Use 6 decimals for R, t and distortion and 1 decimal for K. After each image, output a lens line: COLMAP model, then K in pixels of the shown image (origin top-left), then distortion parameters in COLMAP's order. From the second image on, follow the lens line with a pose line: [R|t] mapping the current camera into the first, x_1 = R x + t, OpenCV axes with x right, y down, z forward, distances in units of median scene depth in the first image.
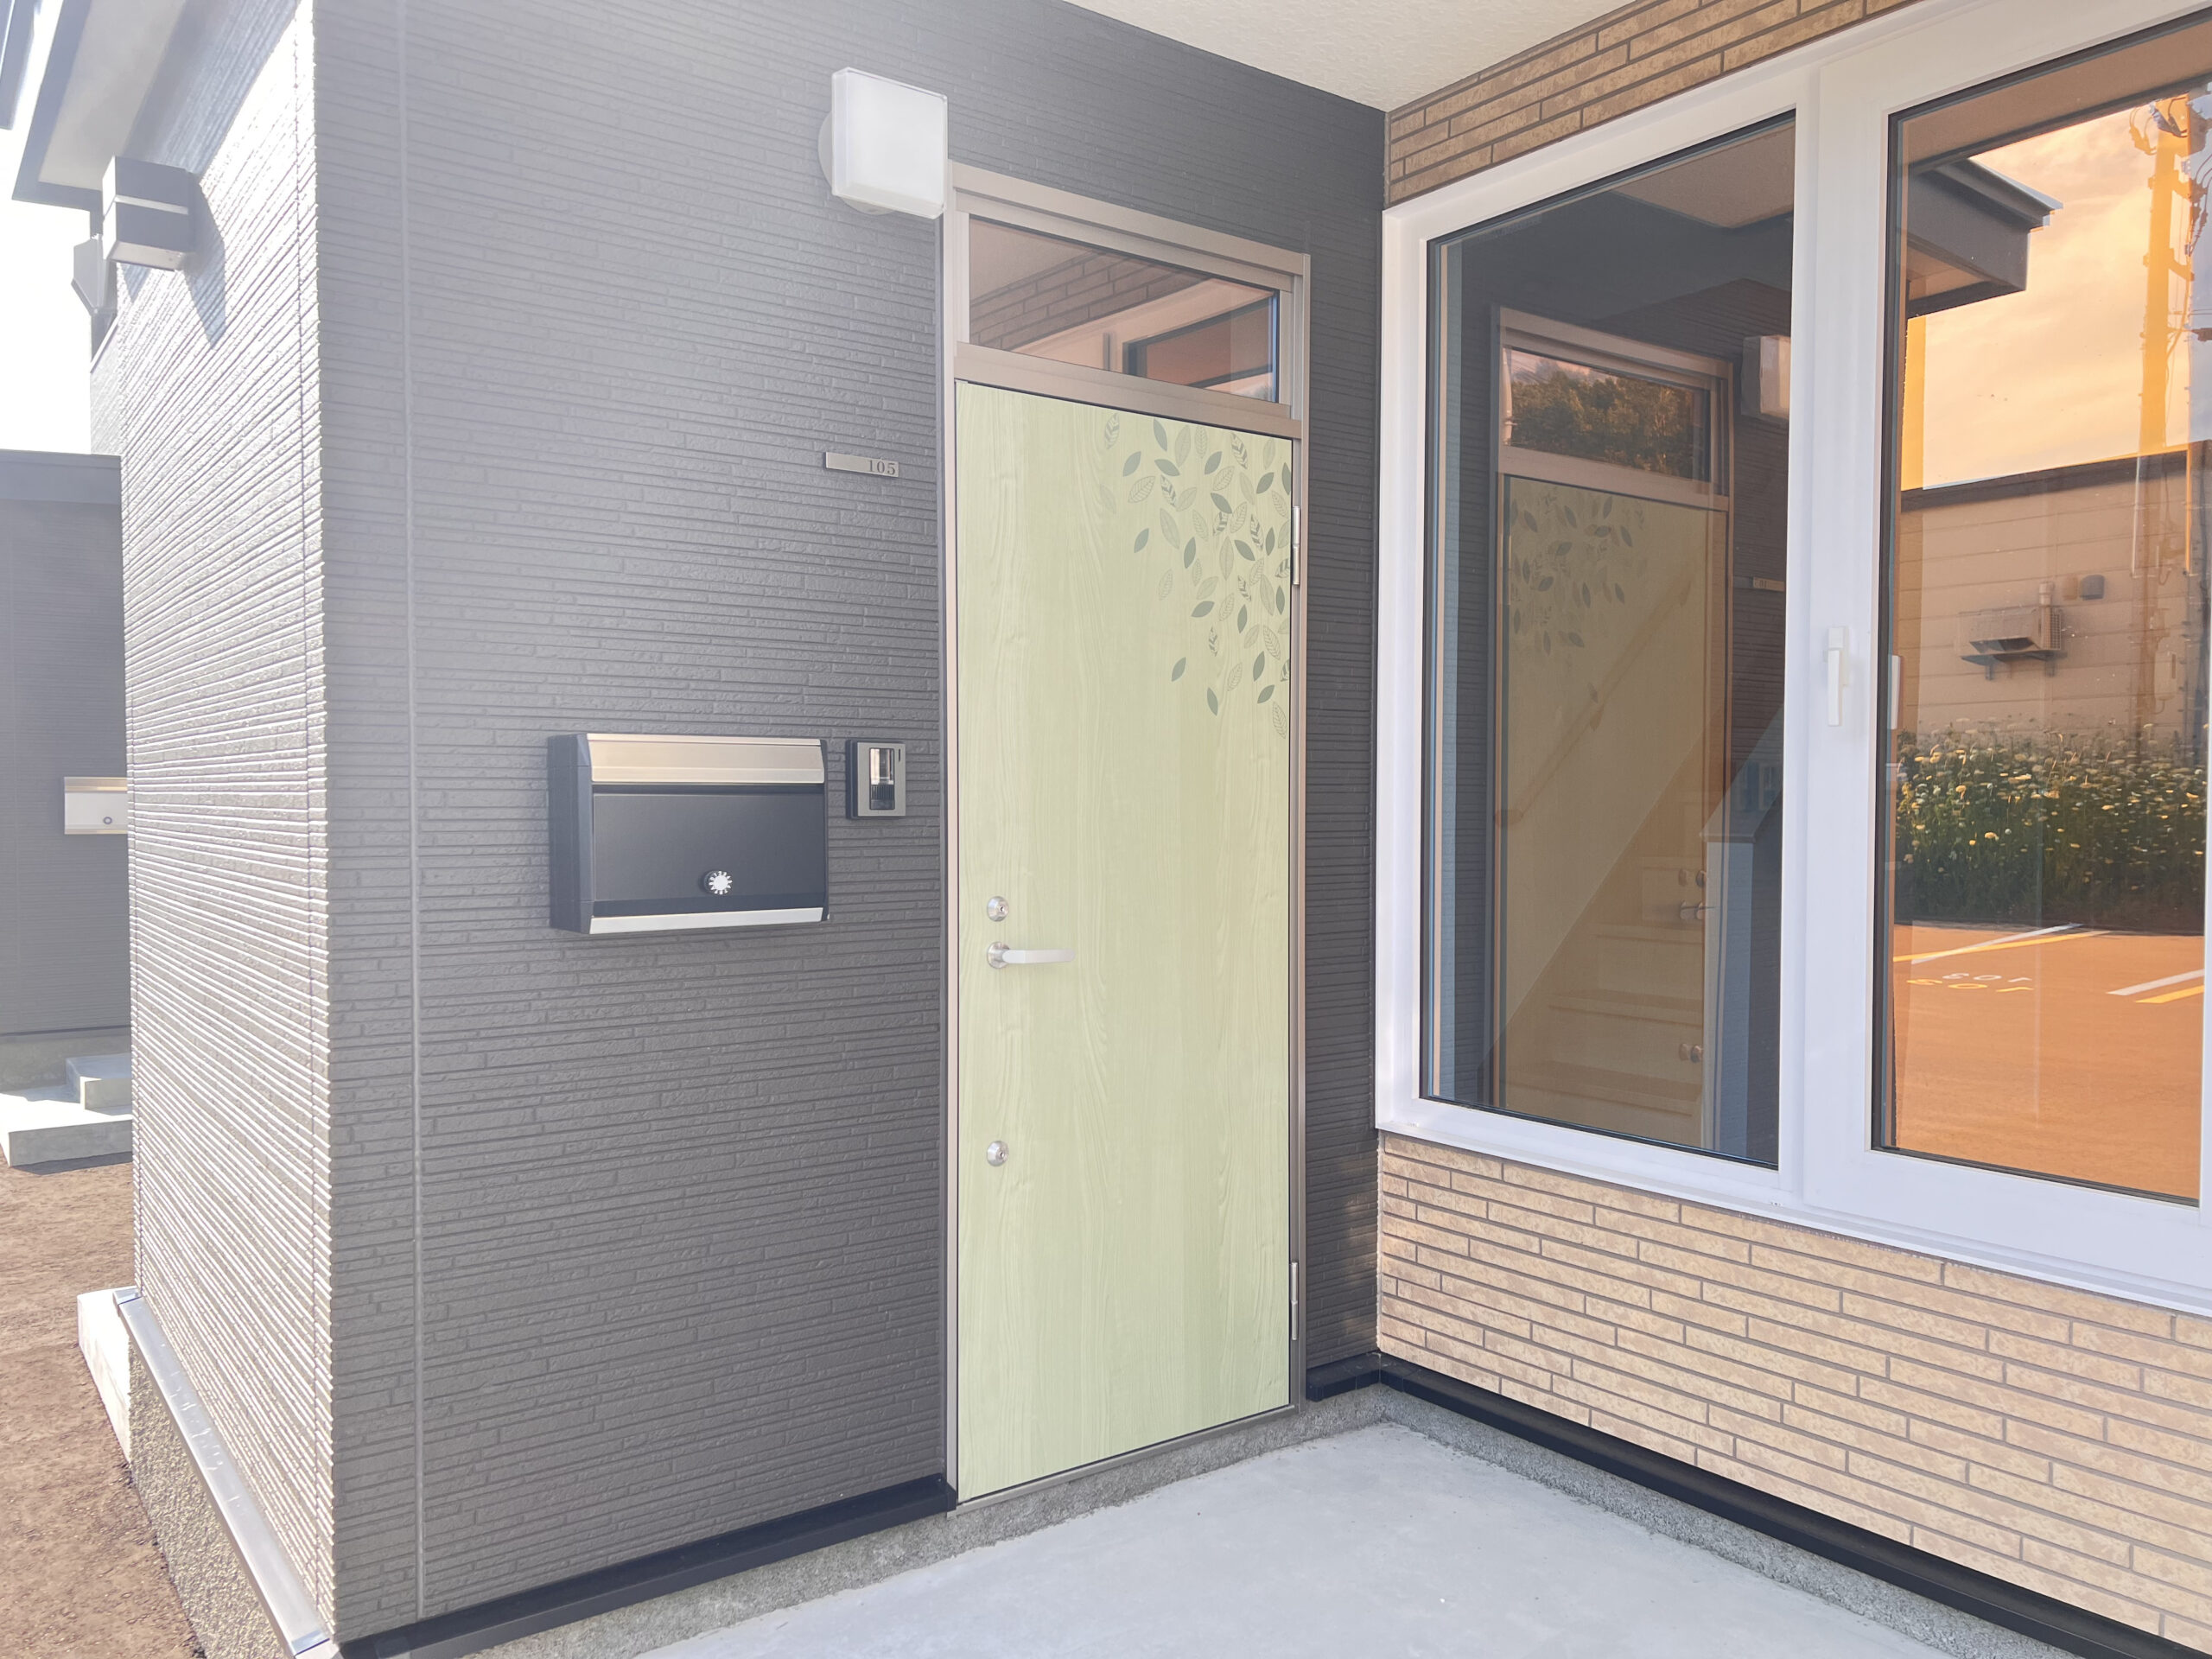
lens RADIAL K [[1675.1, 0, 1104.2], [0, 1675.1, 829.6], [0, 0, 1]] dist [0.052029, -0.059690]
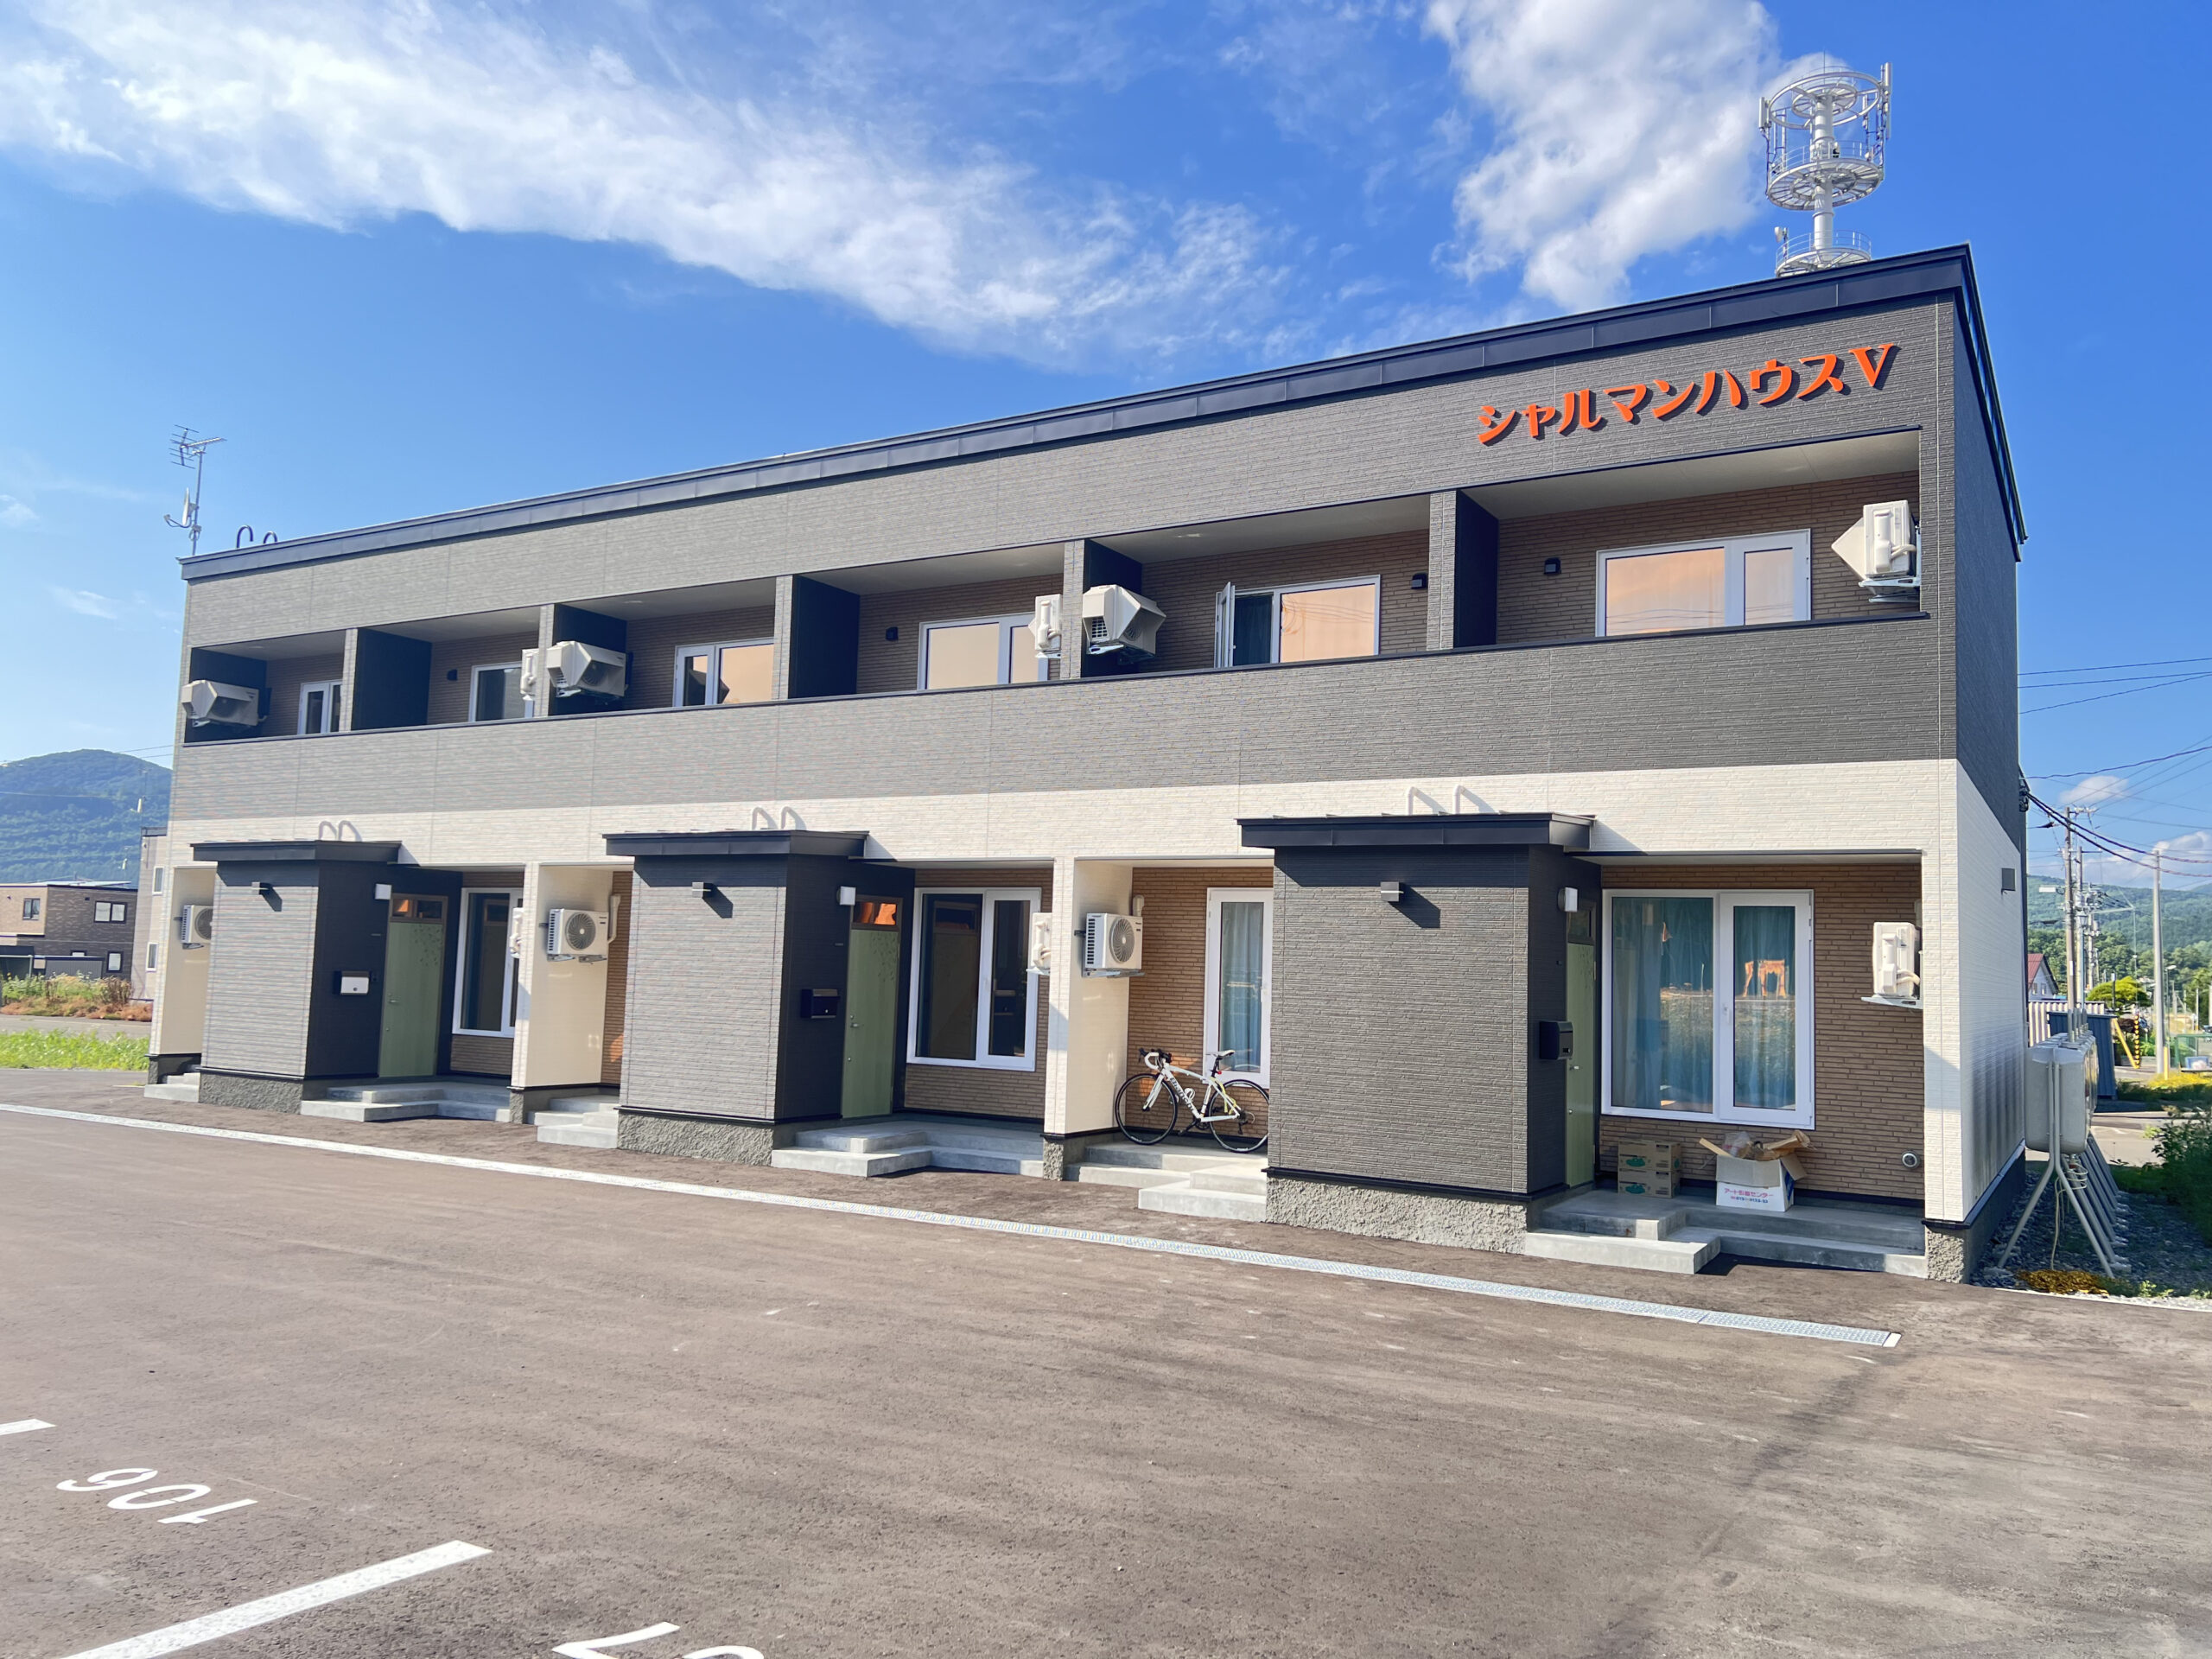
lens RADIAL K [[1675.1, 0, 1110.7], [0, 1675.1, 831.7], [0, 0, 1]] dist [0.052029, -0.059690]
pose [[0.932061, 0.058168, 0.357602, -1.203841], [-0.021864, 0.994259, -0.104740, -0.002284], [-0.361642, 0.089805, 0.927982, -4.303718]]
